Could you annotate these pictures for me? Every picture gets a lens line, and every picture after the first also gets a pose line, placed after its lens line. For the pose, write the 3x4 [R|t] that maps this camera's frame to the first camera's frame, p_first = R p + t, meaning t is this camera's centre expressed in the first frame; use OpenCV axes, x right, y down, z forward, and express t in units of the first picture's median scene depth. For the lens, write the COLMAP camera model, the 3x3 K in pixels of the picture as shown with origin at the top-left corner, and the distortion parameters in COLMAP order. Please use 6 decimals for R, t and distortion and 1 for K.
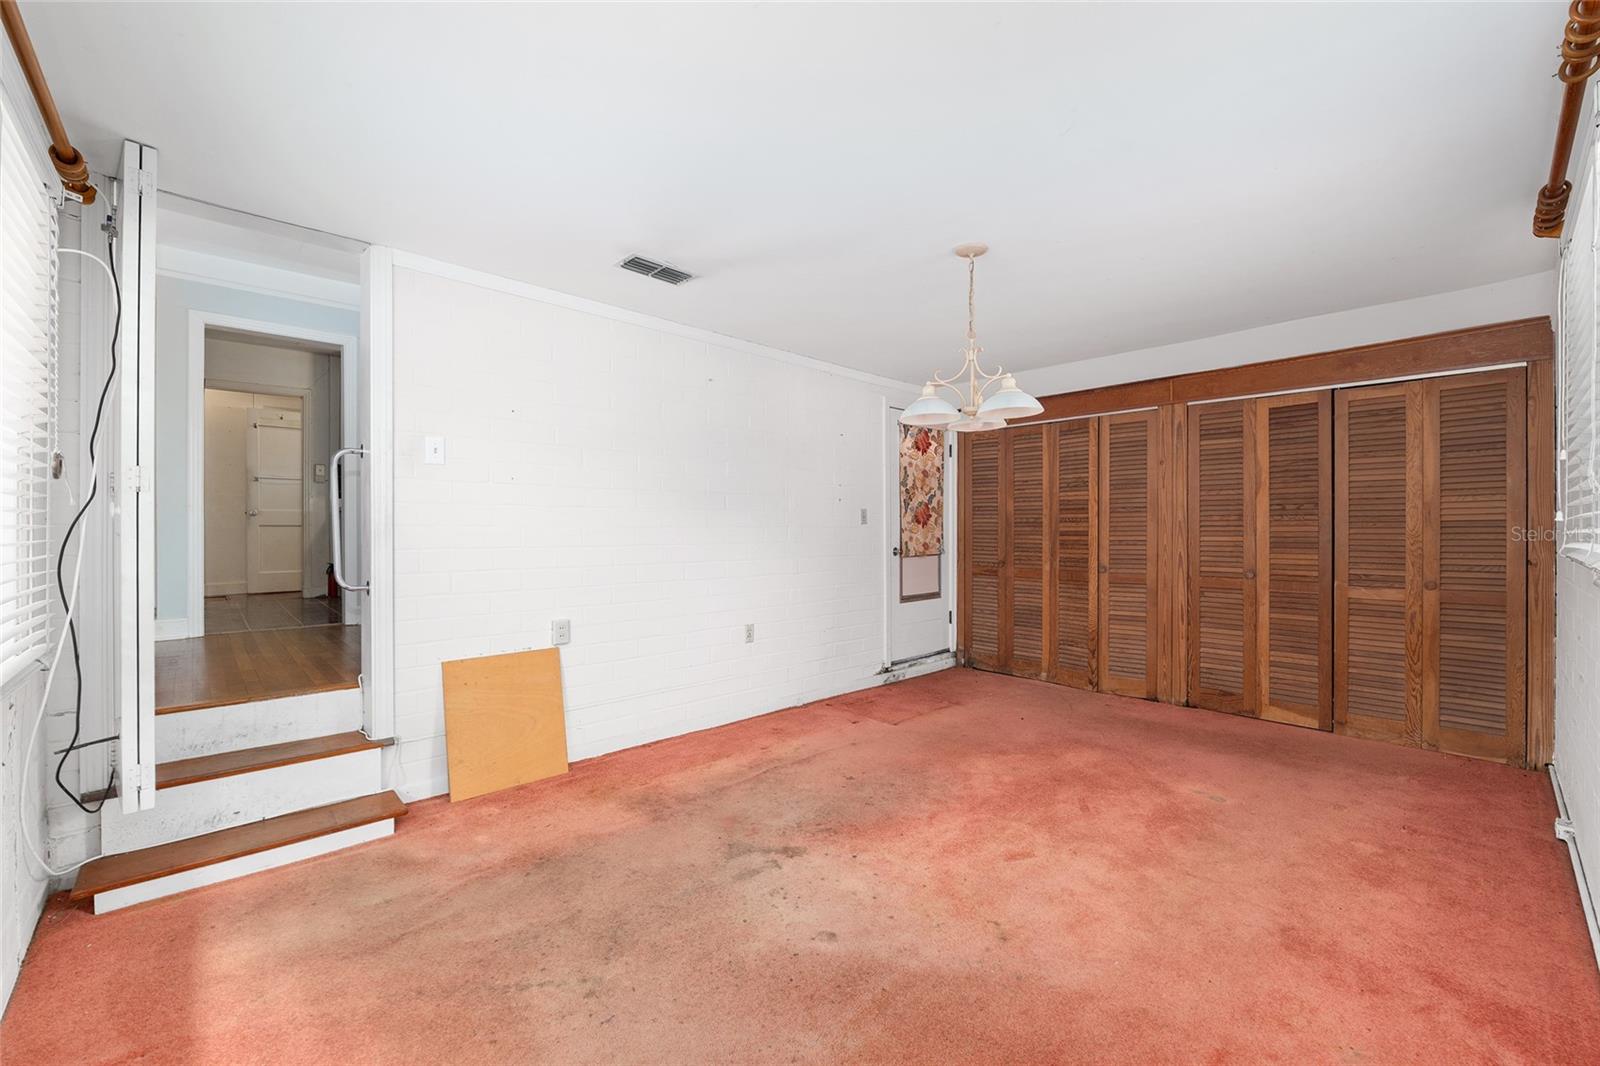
lens RADIAL K [[664.0, 0, 800.0], [0, 664.0, 533.0], [0, 0, 1]] dist [-0.016353, 0.000037]
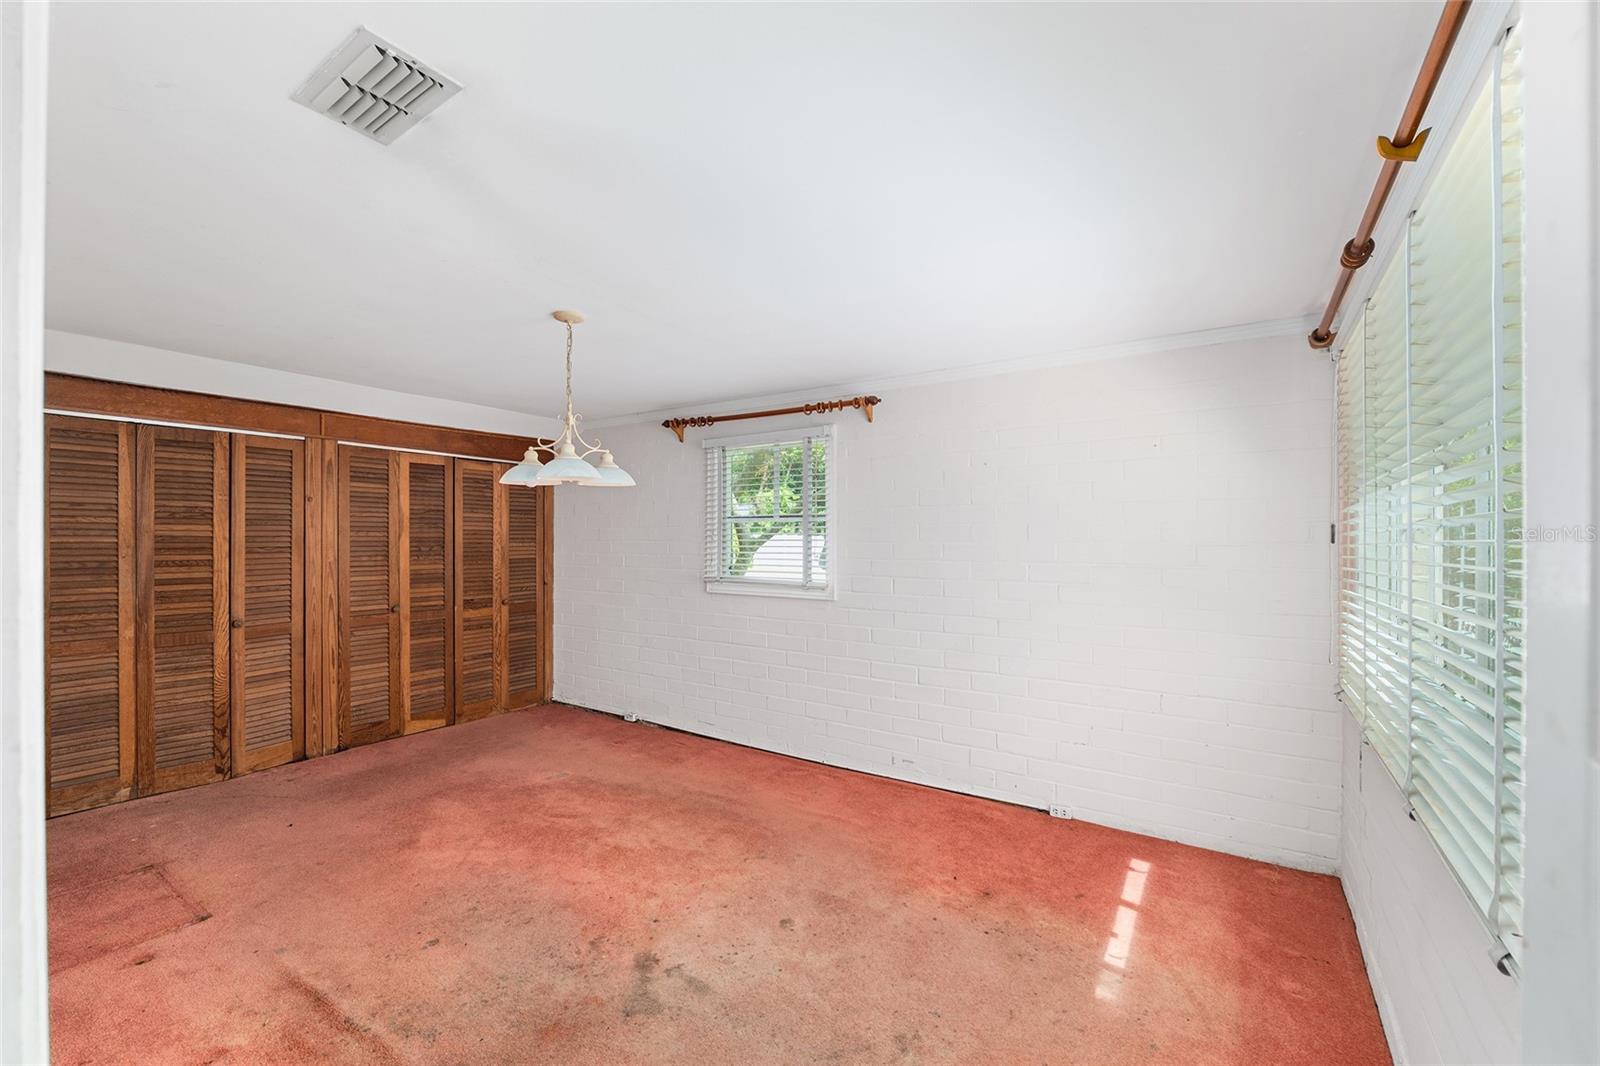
lens RADIAL K [[664.0, 0, 800.0], [0, 664.0, 533.0], [0, 0, 1]] dist [-0.016353, 0.000037]
pose [[-0.251232, 0.006695, 0.967904, -0.563736], [0.002674, 0.999977, -0.006222, -0.056317], [-0.967923, 0.001025, -0.251244, 0.618012]]
